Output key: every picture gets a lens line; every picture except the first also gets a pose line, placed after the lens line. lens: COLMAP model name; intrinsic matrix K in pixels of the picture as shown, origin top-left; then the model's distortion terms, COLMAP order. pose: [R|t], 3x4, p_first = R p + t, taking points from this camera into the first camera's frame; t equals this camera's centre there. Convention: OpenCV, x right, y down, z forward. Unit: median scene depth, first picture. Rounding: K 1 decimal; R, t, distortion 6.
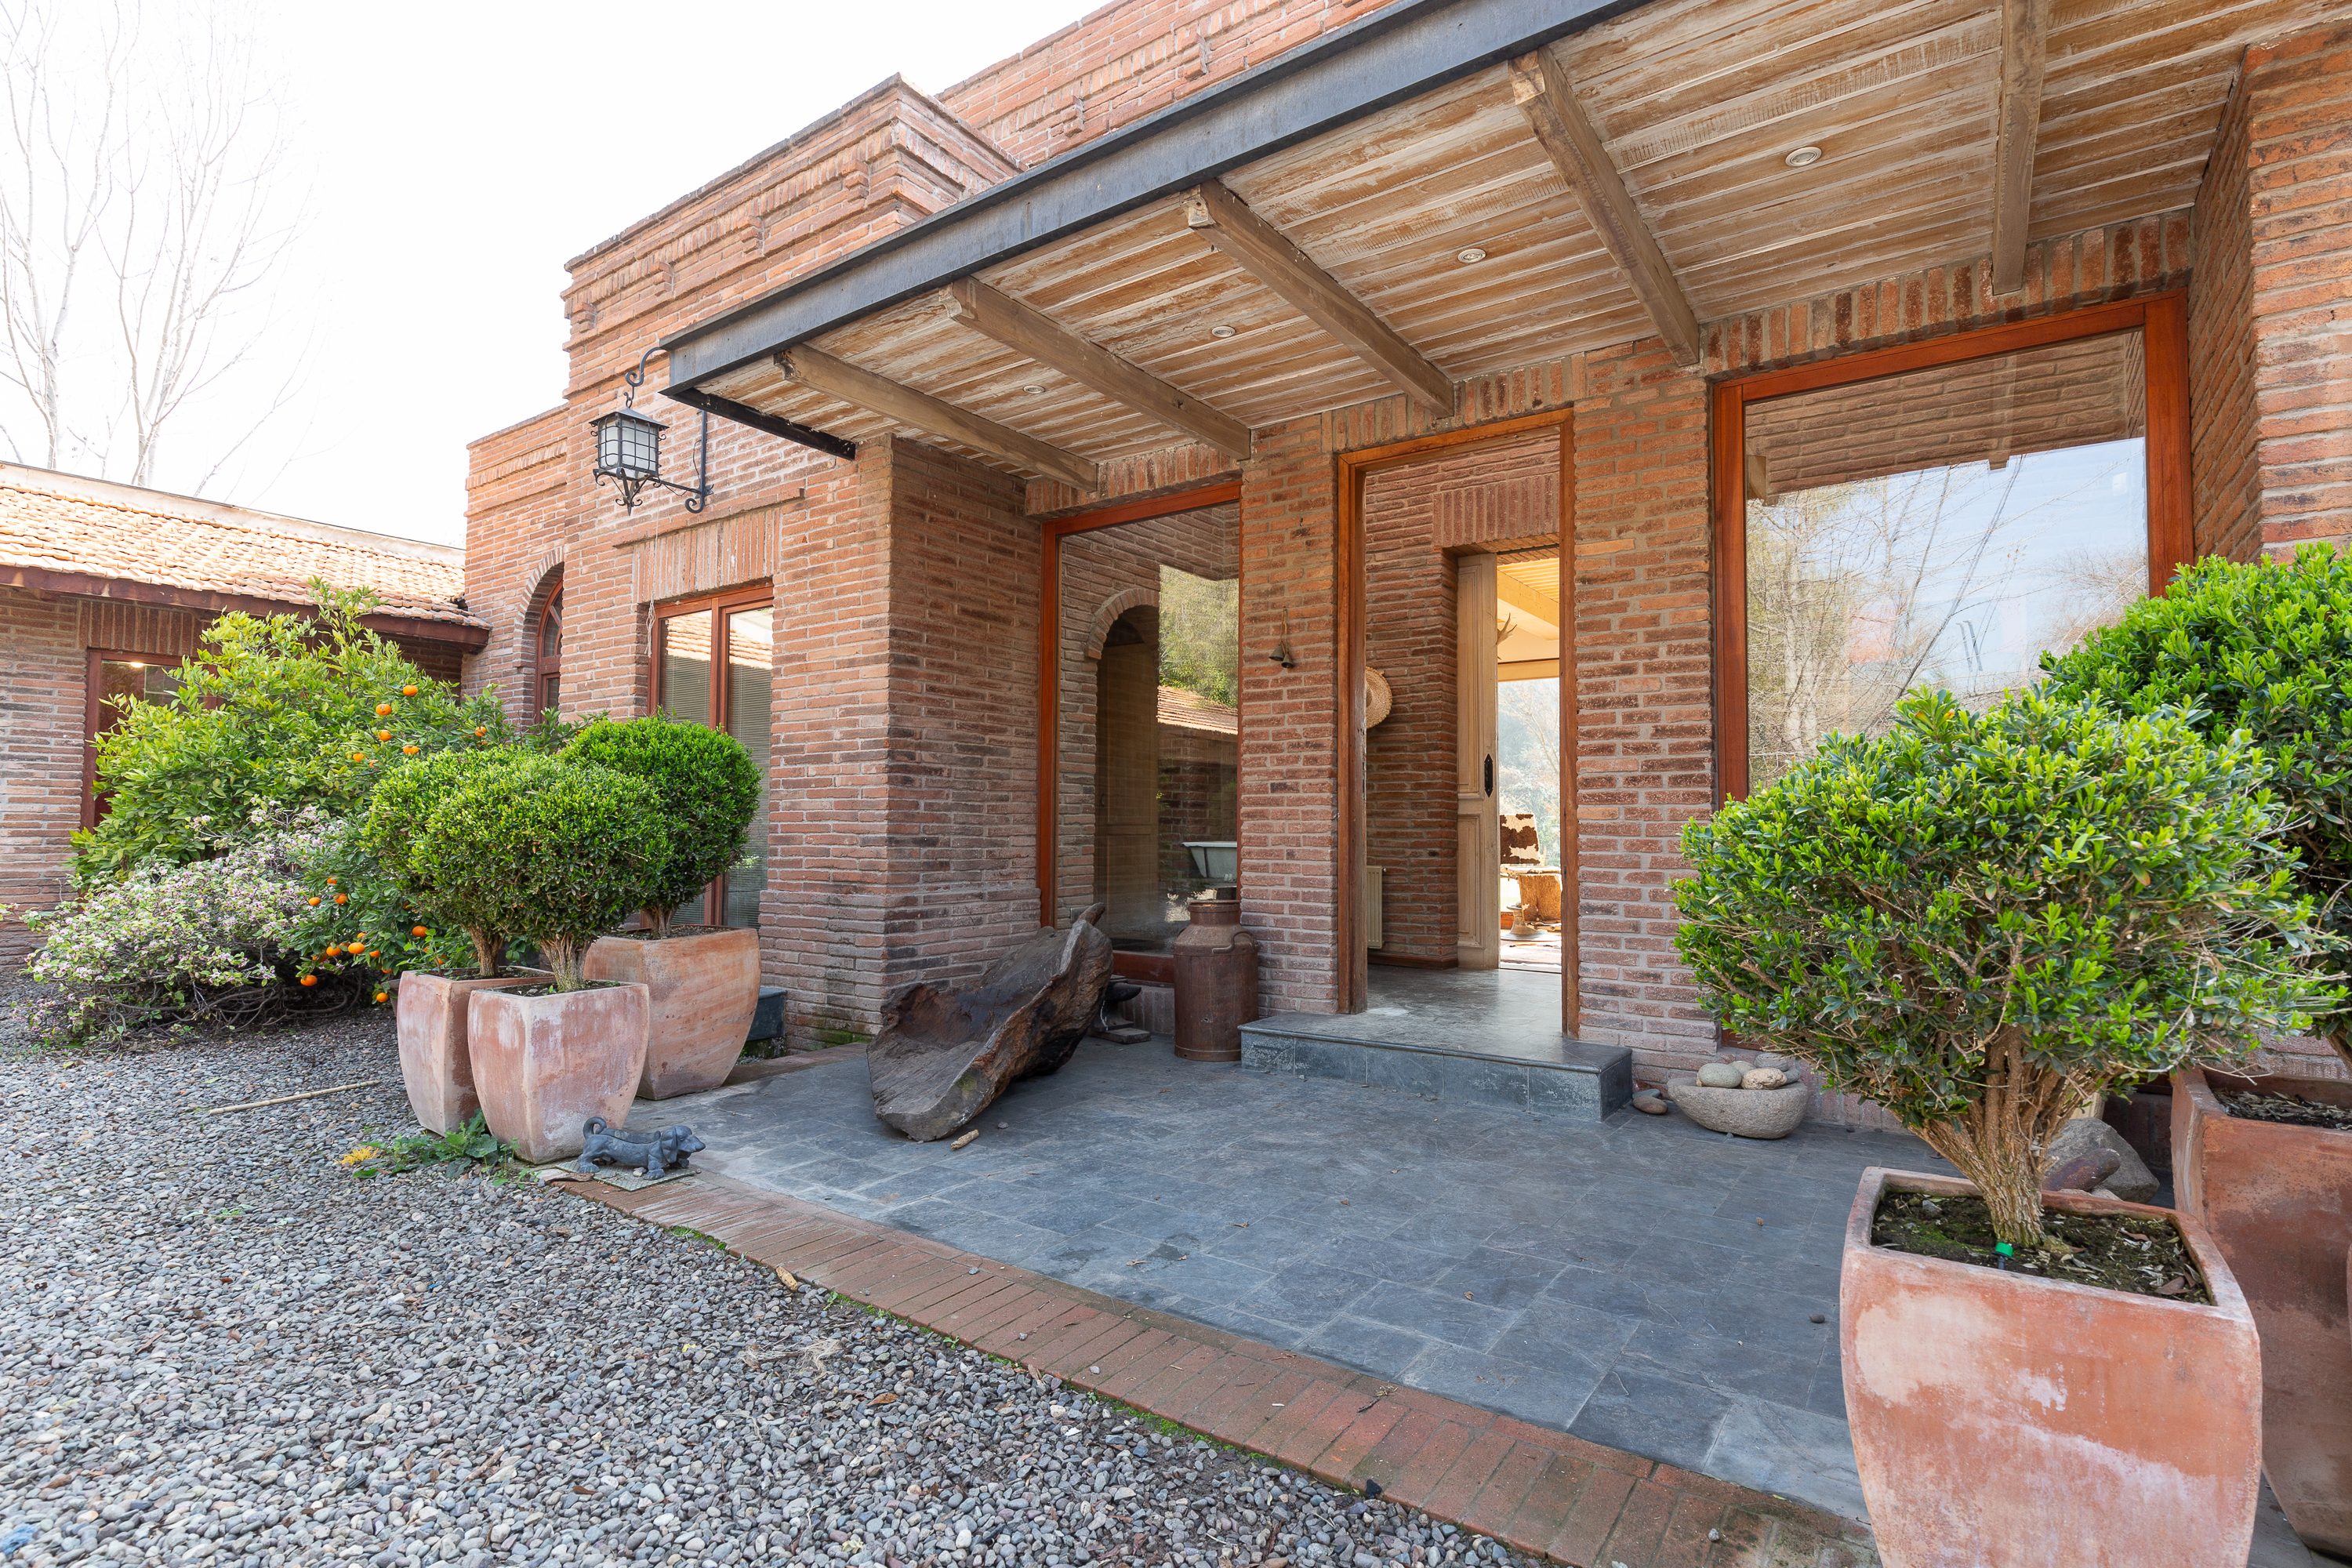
lens RADIAL K [[1077.6, 0, 1169.4], [0, 1077.6, 793.7], [0, 0, 1]] dist [0.002132, 0.000263]
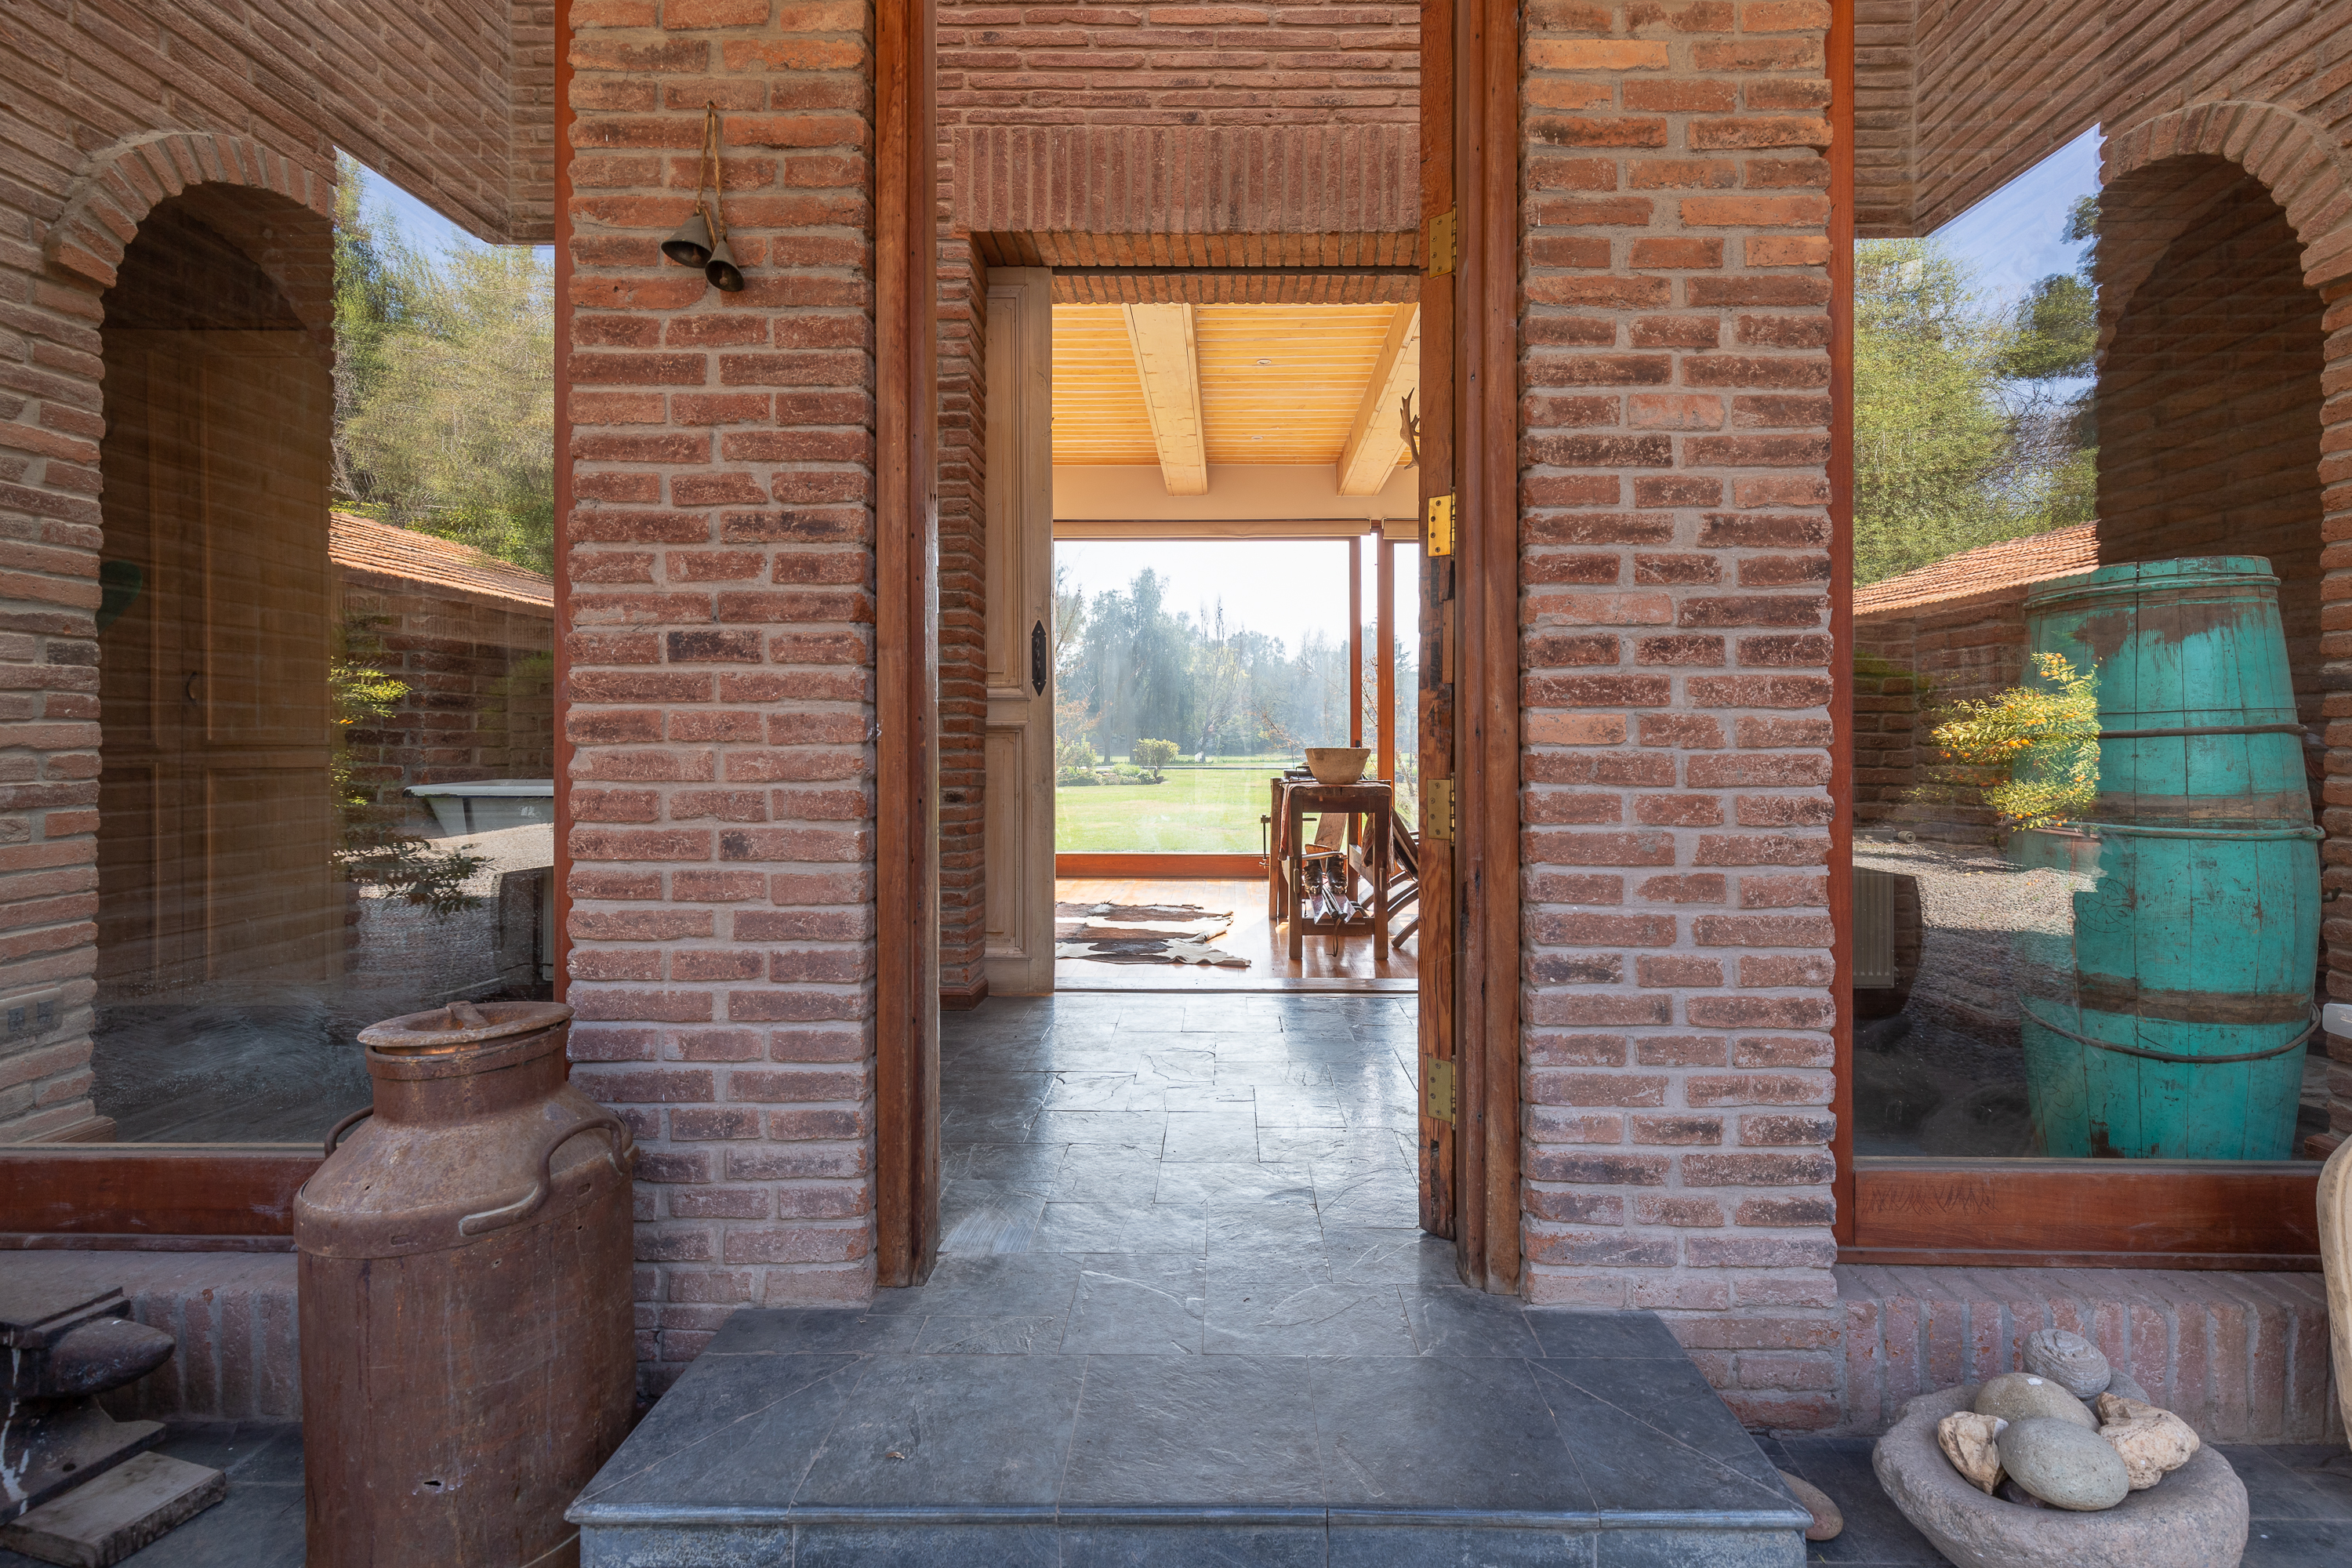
lens RADIAL K [[1213.9, 0, 1172.9], [0, 1213.9, 752.9], [0, 0, 1]] dist [0.010212, 0.000207]
pose [[0.856141, -0.007031, 0.516694, 0.038333], [-0.015894, 0.999076, 0.039932, 0.011338], [-0.516498, -0.042400, 0.855238, 0.693361]]
